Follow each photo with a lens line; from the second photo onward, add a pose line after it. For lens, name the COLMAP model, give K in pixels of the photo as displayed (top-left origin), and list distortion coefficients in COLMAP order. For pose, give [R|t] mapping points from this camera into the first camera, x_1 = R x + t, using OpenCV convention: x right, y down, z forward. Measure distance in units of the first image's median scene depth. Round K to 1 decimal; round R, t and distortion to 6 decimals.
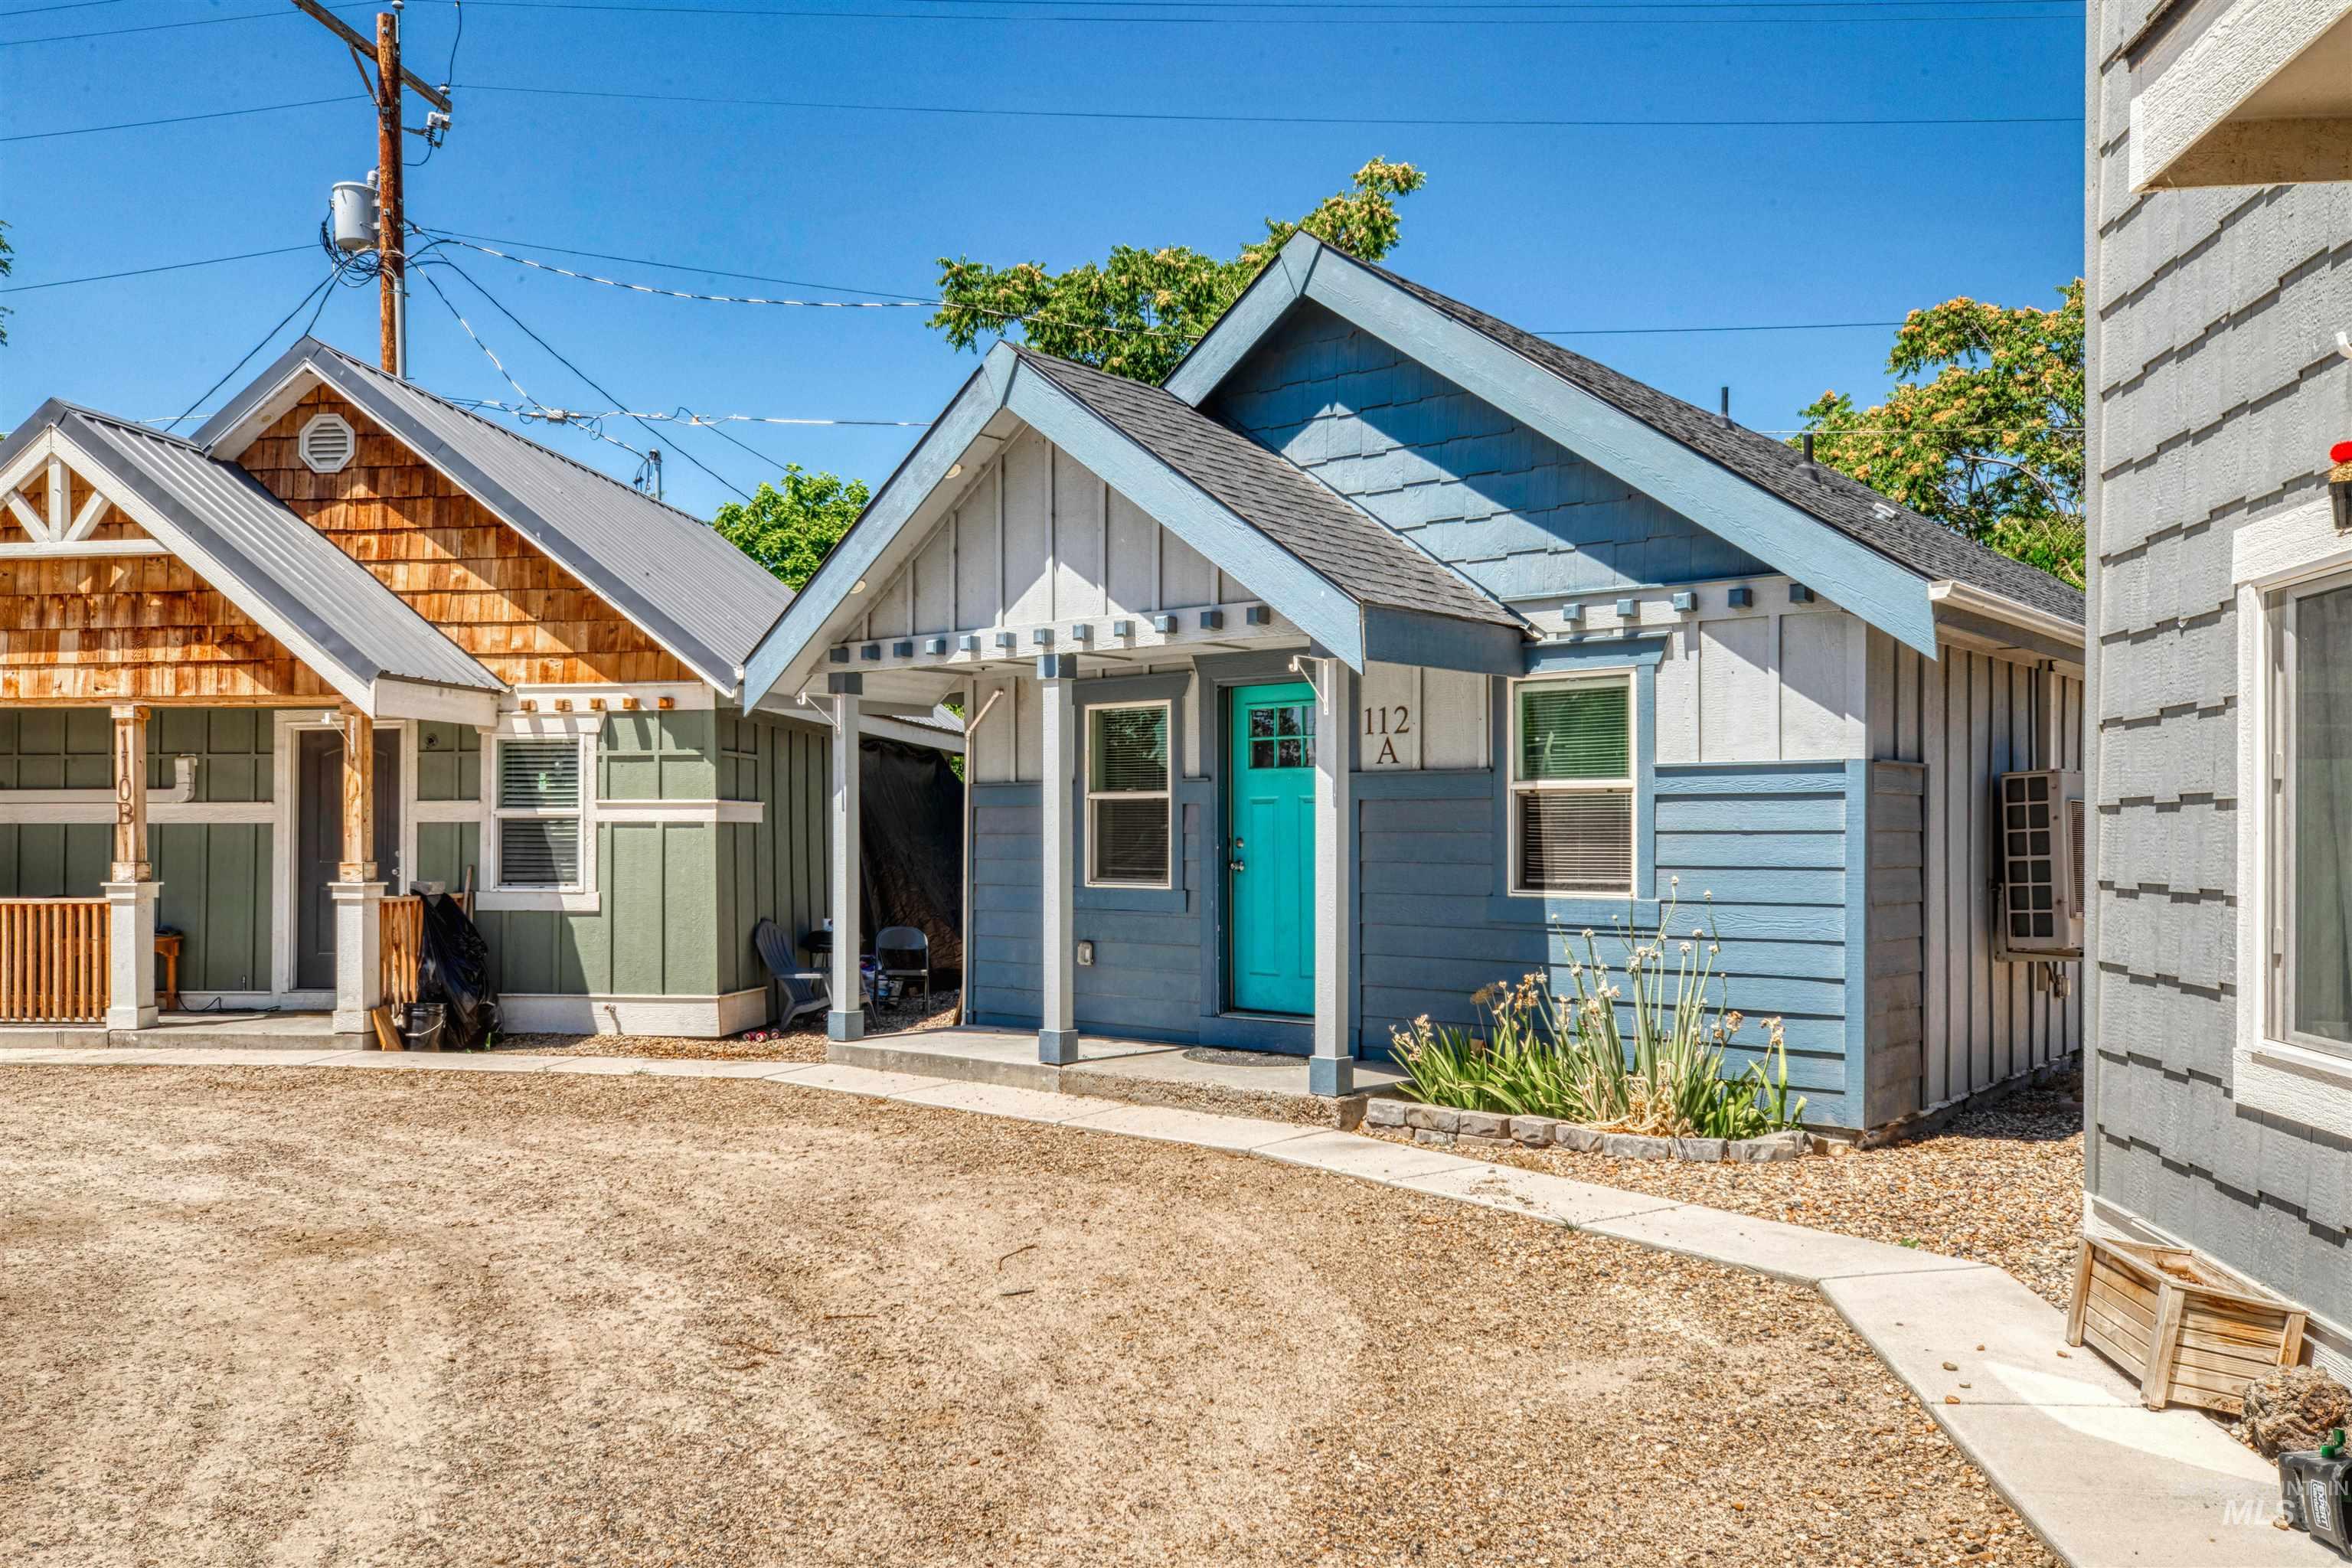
lens RADIAL K [[1776.9, 0, 1173.7], [0, 1776.9, 806.5], [0, 0, 1]] dist [-0.000818, -0.000189]
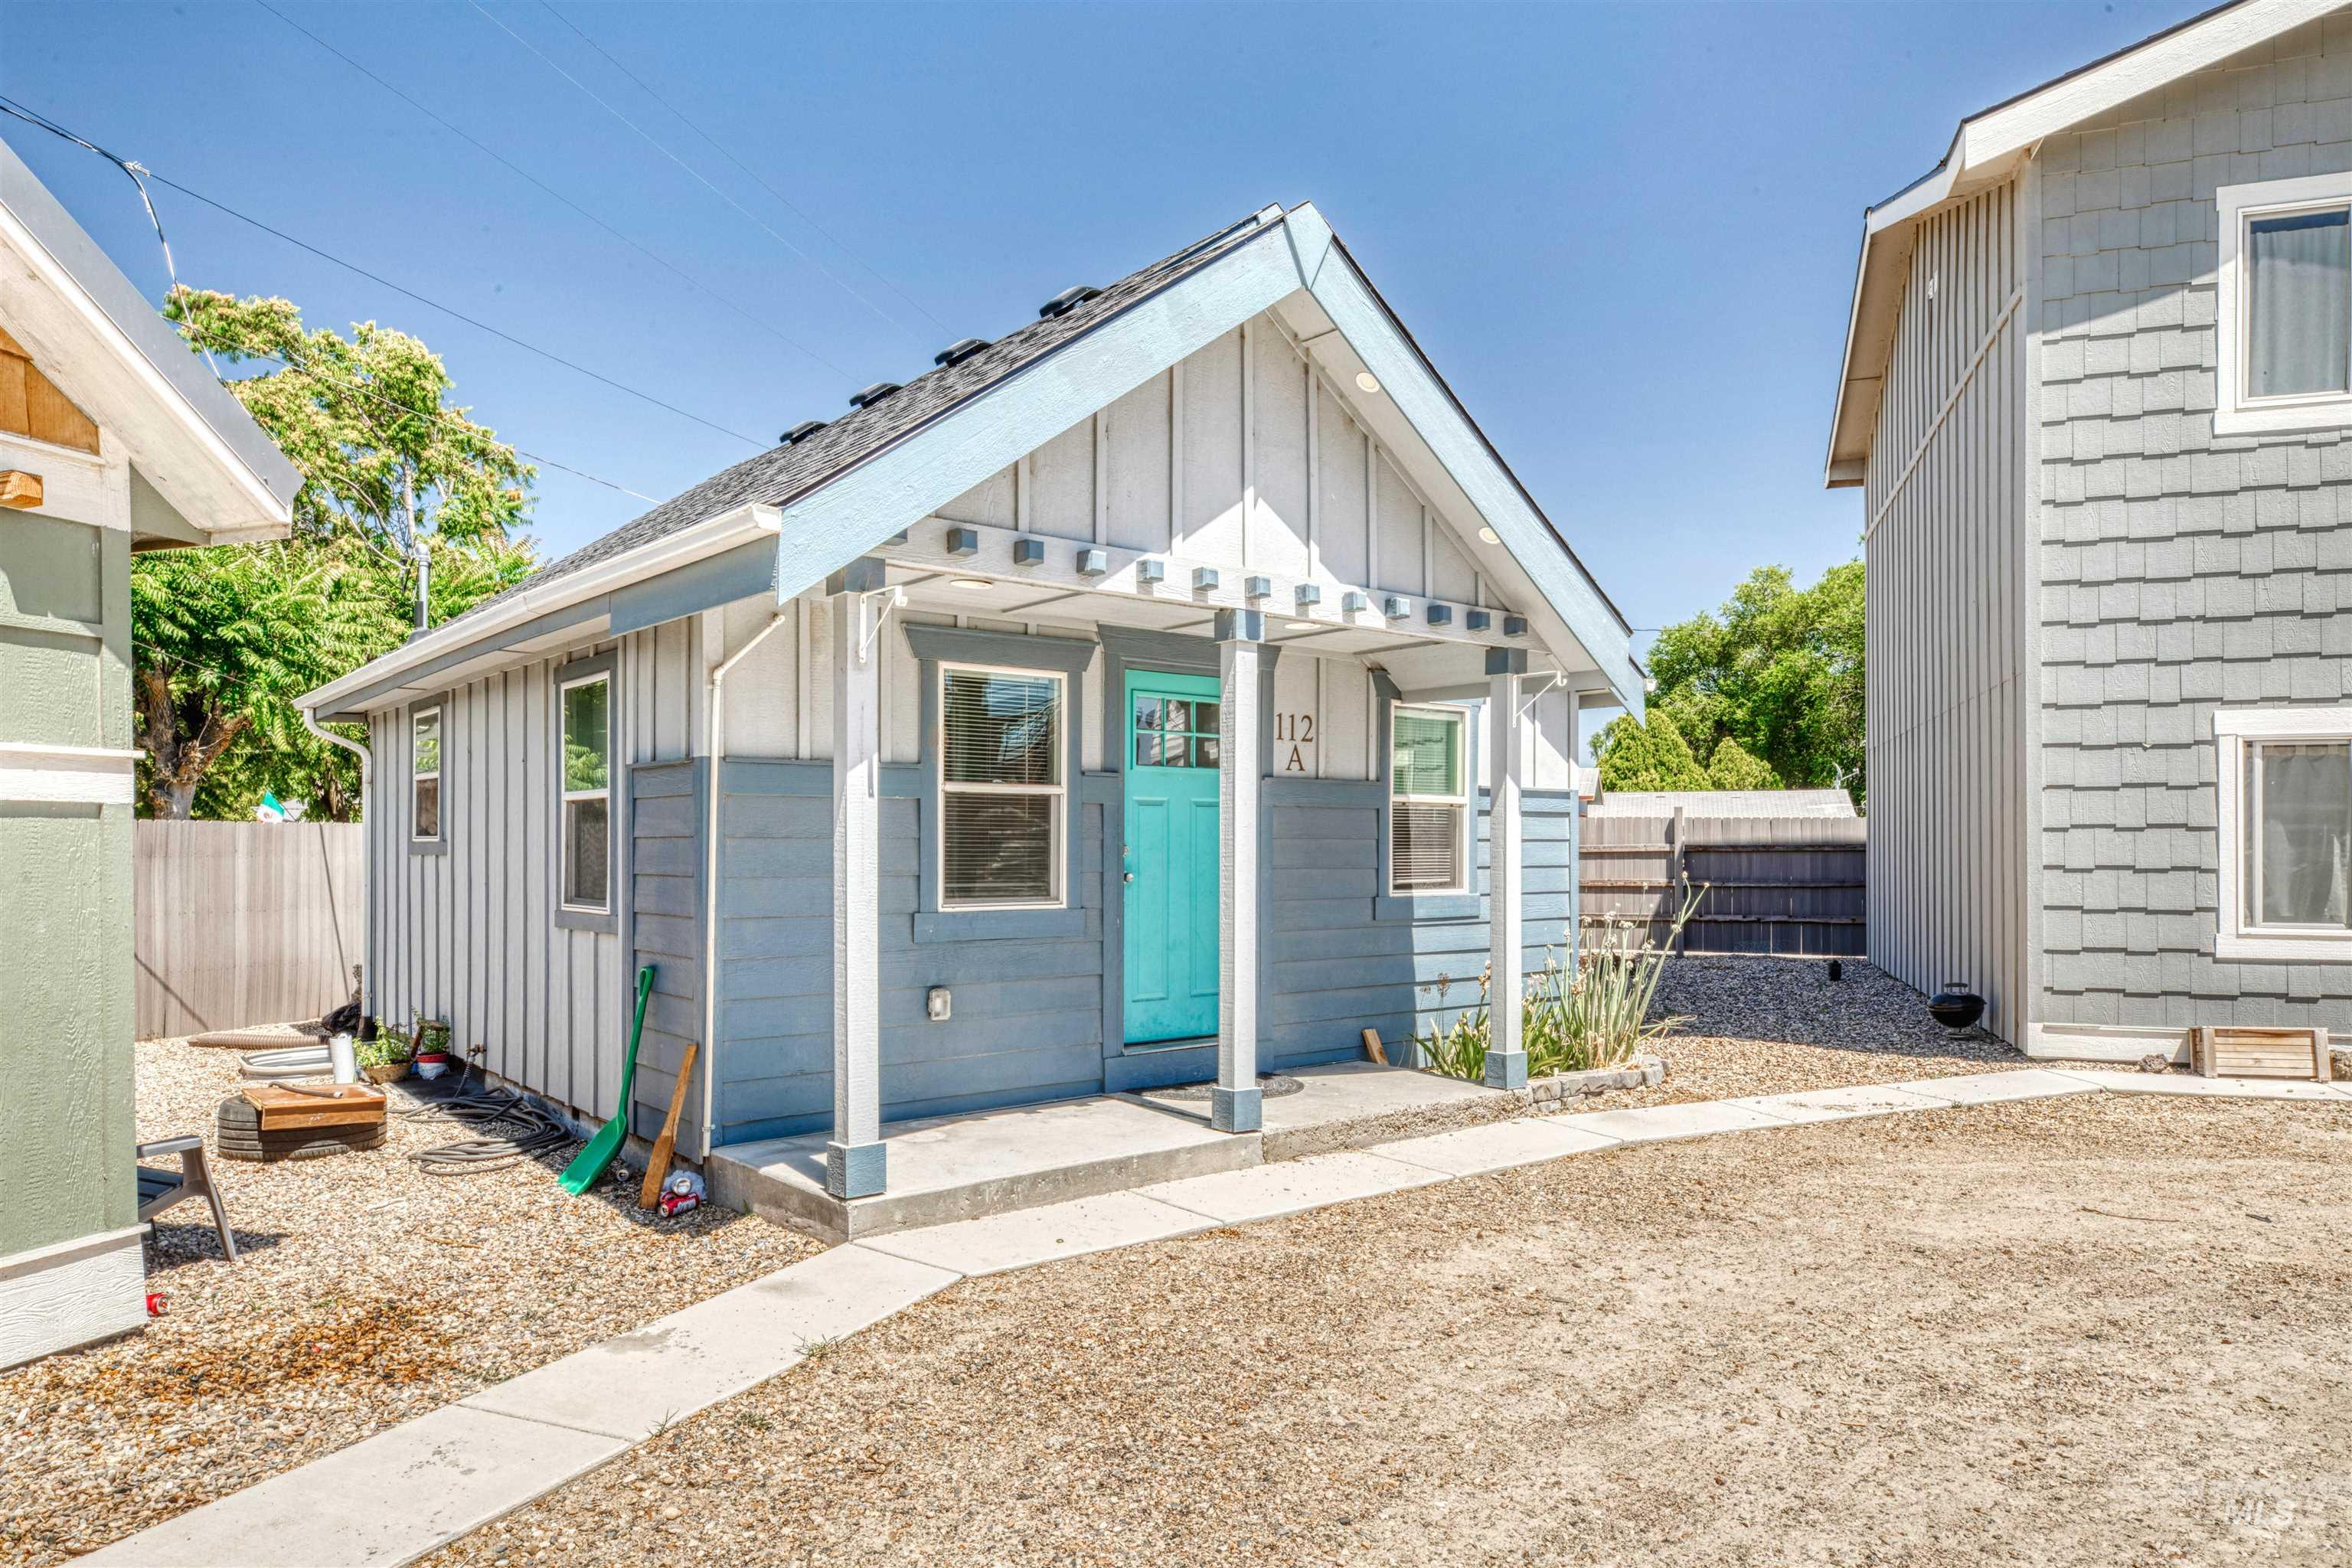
lens RADIAL K [[1498.4, 0, 1173.2], [0, 1498.4, 825.3], [0, 0, 1]] dist [0.006759, -0.001002]
pose [[0.186595, 0.014692, 0.982327, -0.718098], [-0.015422, 0.999809, -0.012024, 0.017813], [-0.982316, -0.012905, 0.186786, 0.899744]]
